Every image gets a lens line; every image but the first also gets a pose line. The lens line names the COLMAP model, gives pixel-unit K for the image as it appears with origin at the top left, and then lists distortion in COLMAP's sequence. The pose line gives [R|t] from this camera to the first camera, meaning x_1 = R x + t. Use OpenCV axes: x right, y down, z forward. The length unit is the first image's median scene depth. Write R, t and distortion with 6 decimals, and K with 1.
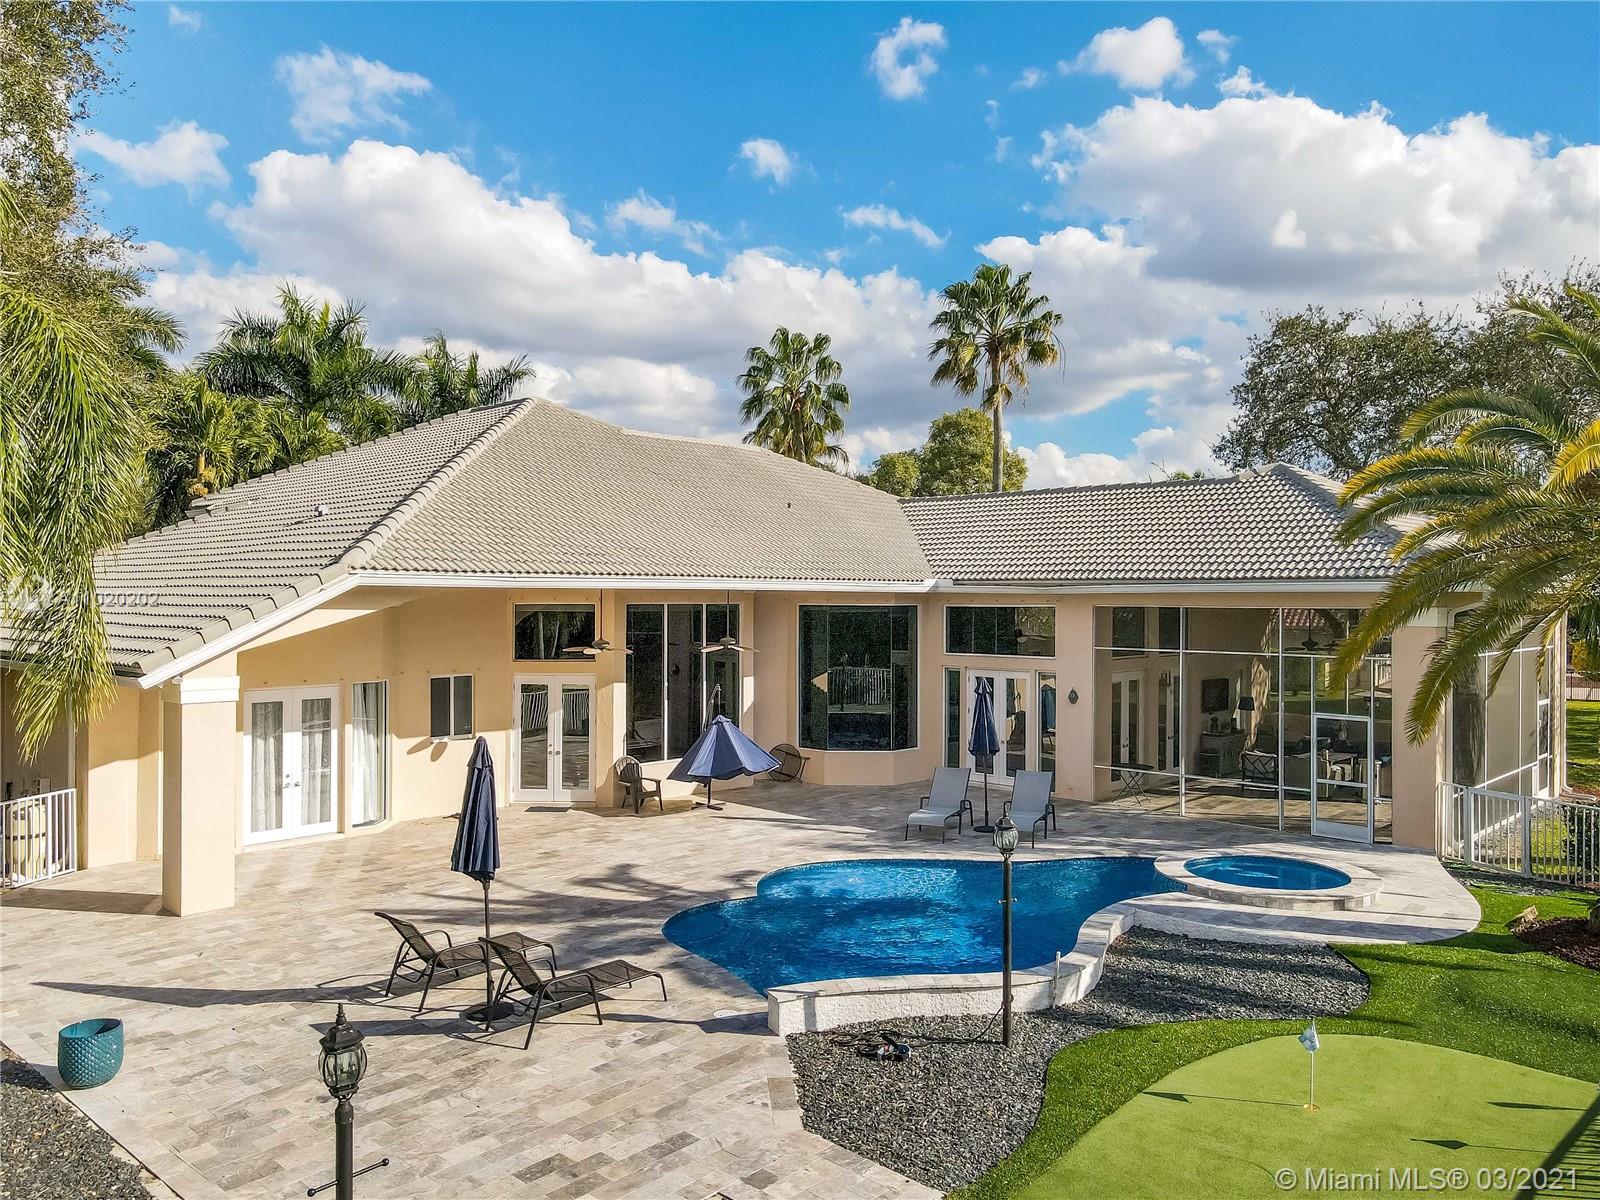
lens RADIAL K [[1179.2, 0, 798.6], [0, 1179.2, 581.4], [0, 0, 1]] dist [0.012237, -0.003147]
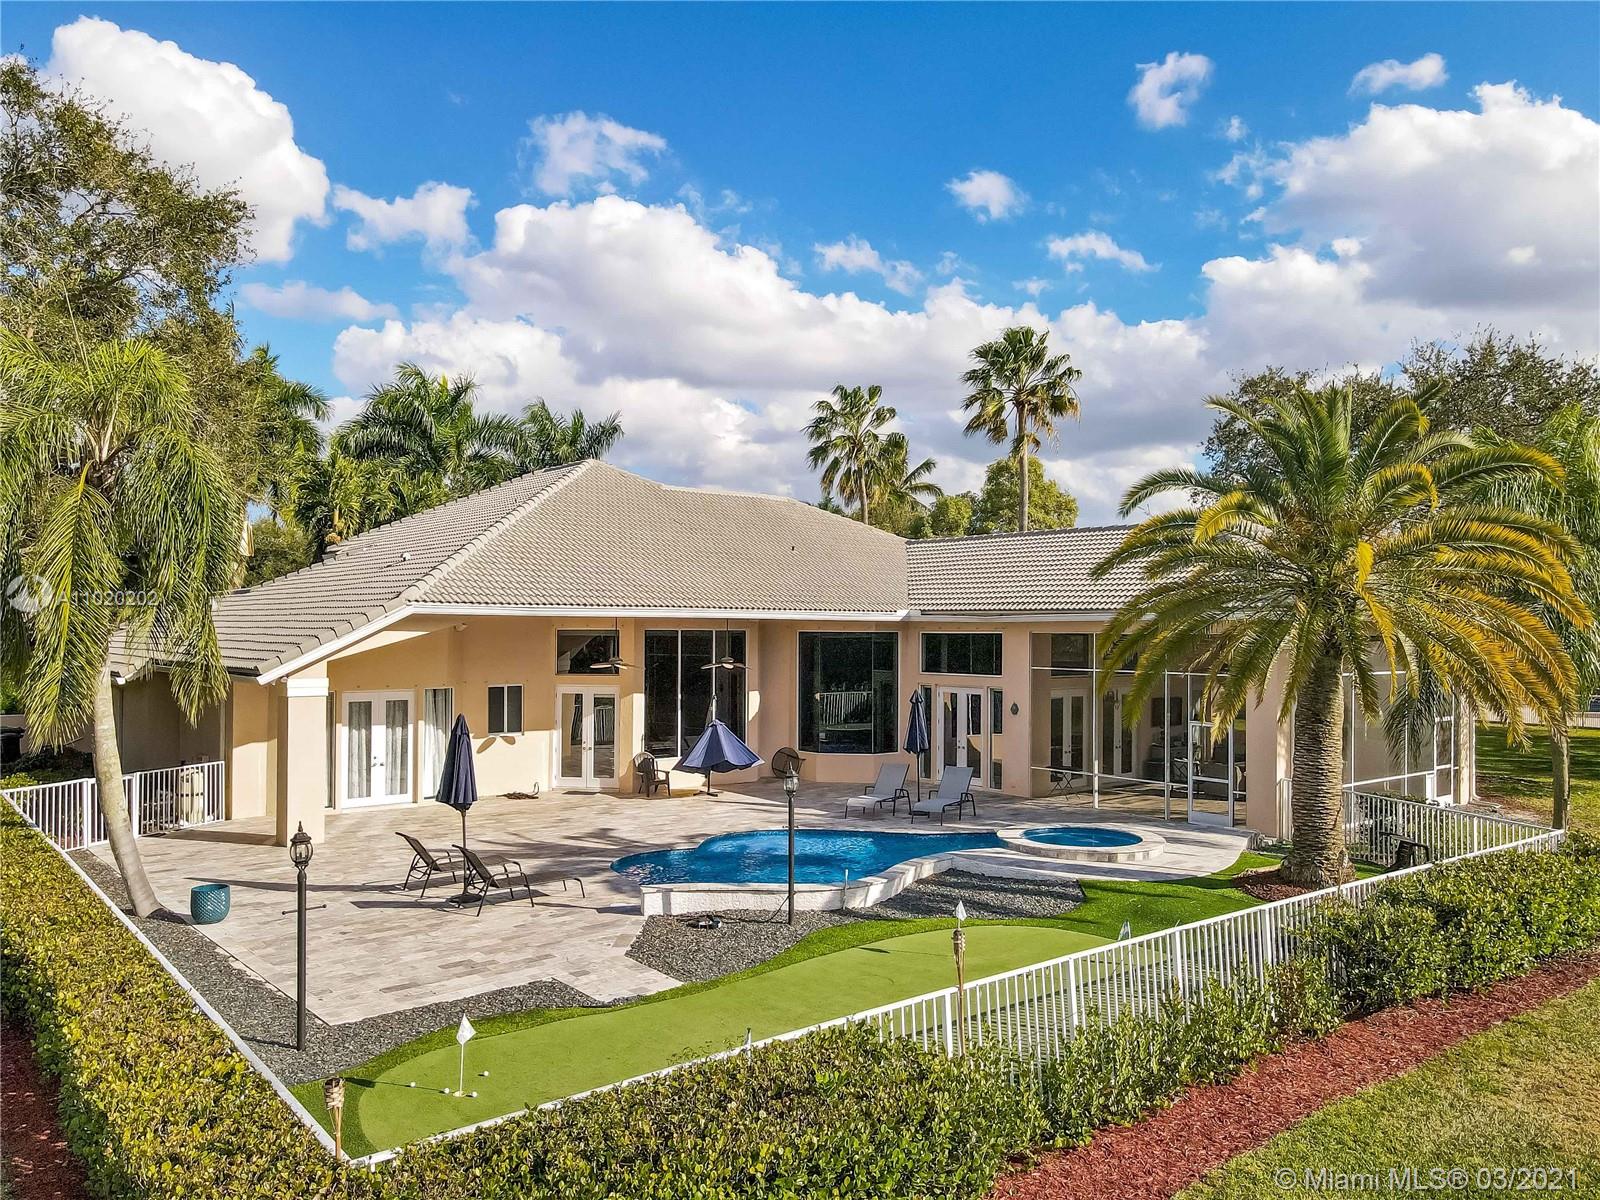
lens RADIAL K [[1172.4, 0, 792.5], [0, 1172.4, 605.7], [0, 0, 1]] dist [0.007840, 0.000515]
pose [[0.992018, 0.000268, -0.126098, 0.165167], [-0.001132, 0.999976, -0.006782, 0.002067], [0.126093, 0.006871, 0.991995, -0.206687]]
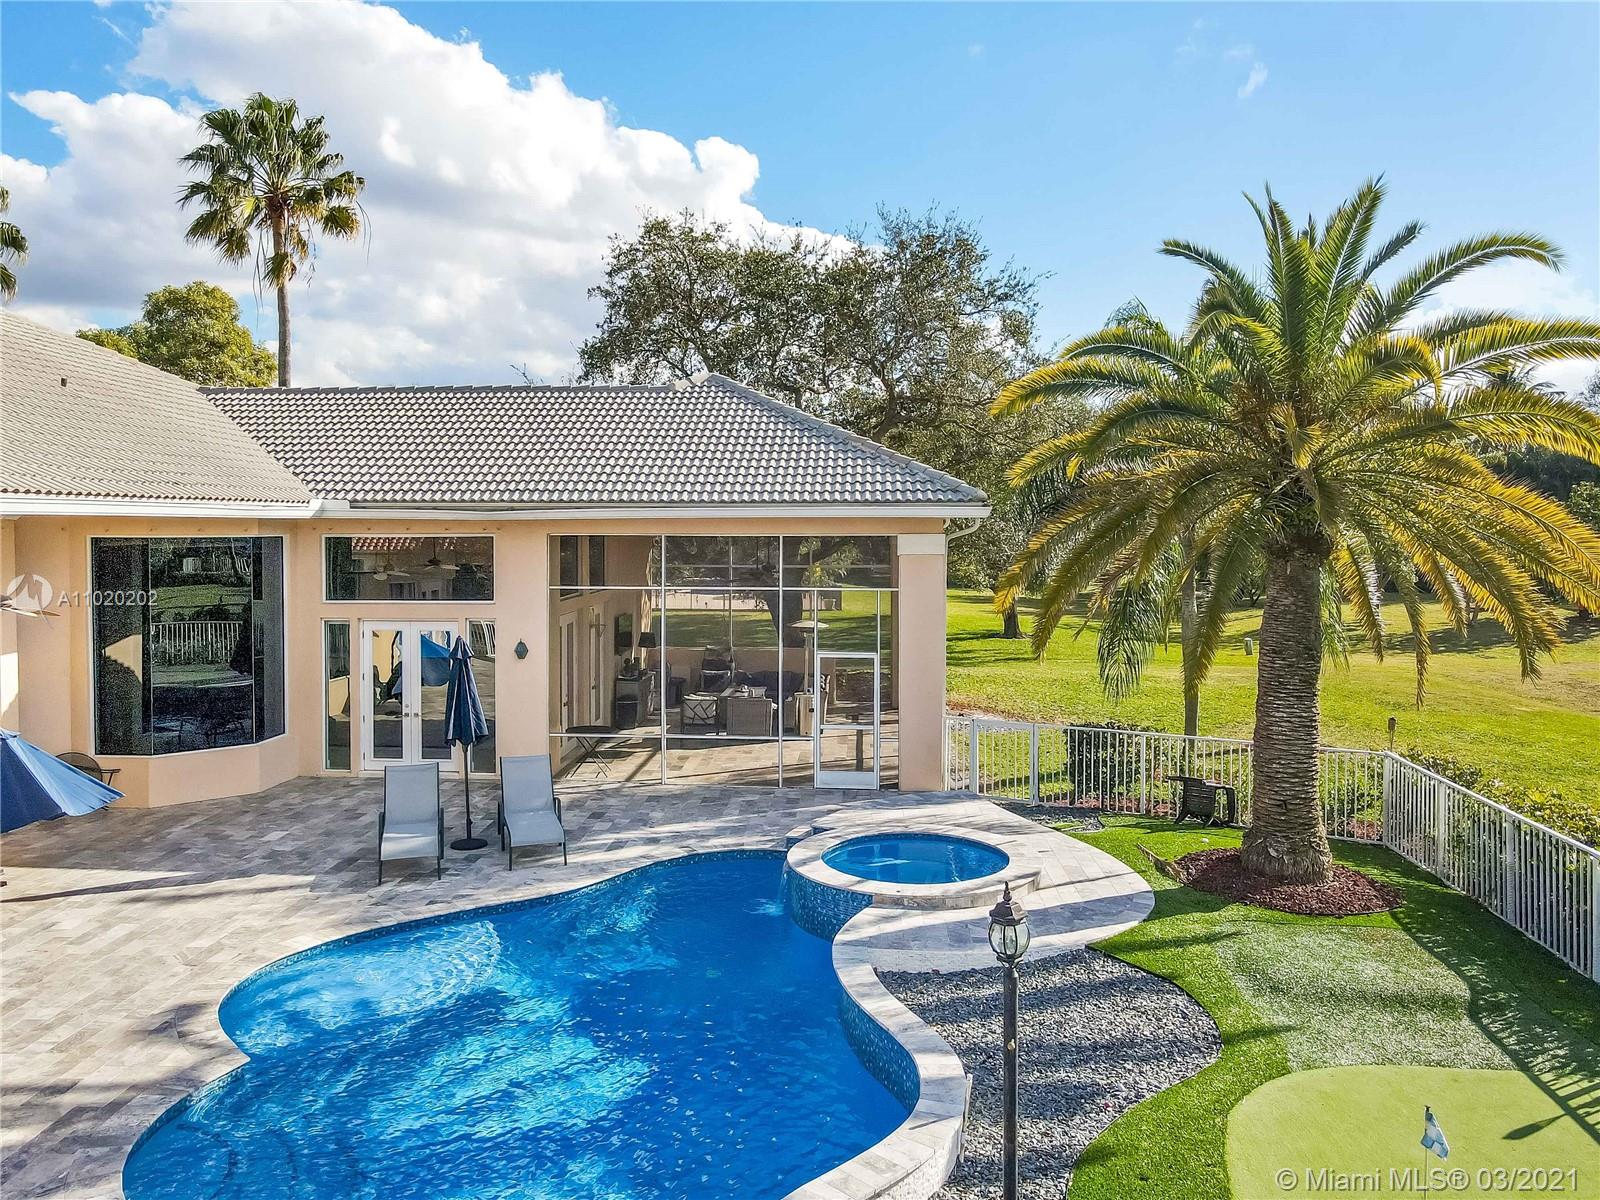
lens RADIAL K [[1190.4, 0, 802.3], [0, 1190.4, 545.5], [0, 0, 1]] dist [0.010677, 0.000263]
pose [[0.769891, -0.016580, 0.637960, -0.133951], [-0.006855, 0.999390, 0.034245, -0.000869], [-0.638139, -0.030738, 0.769308, 0.278715]]
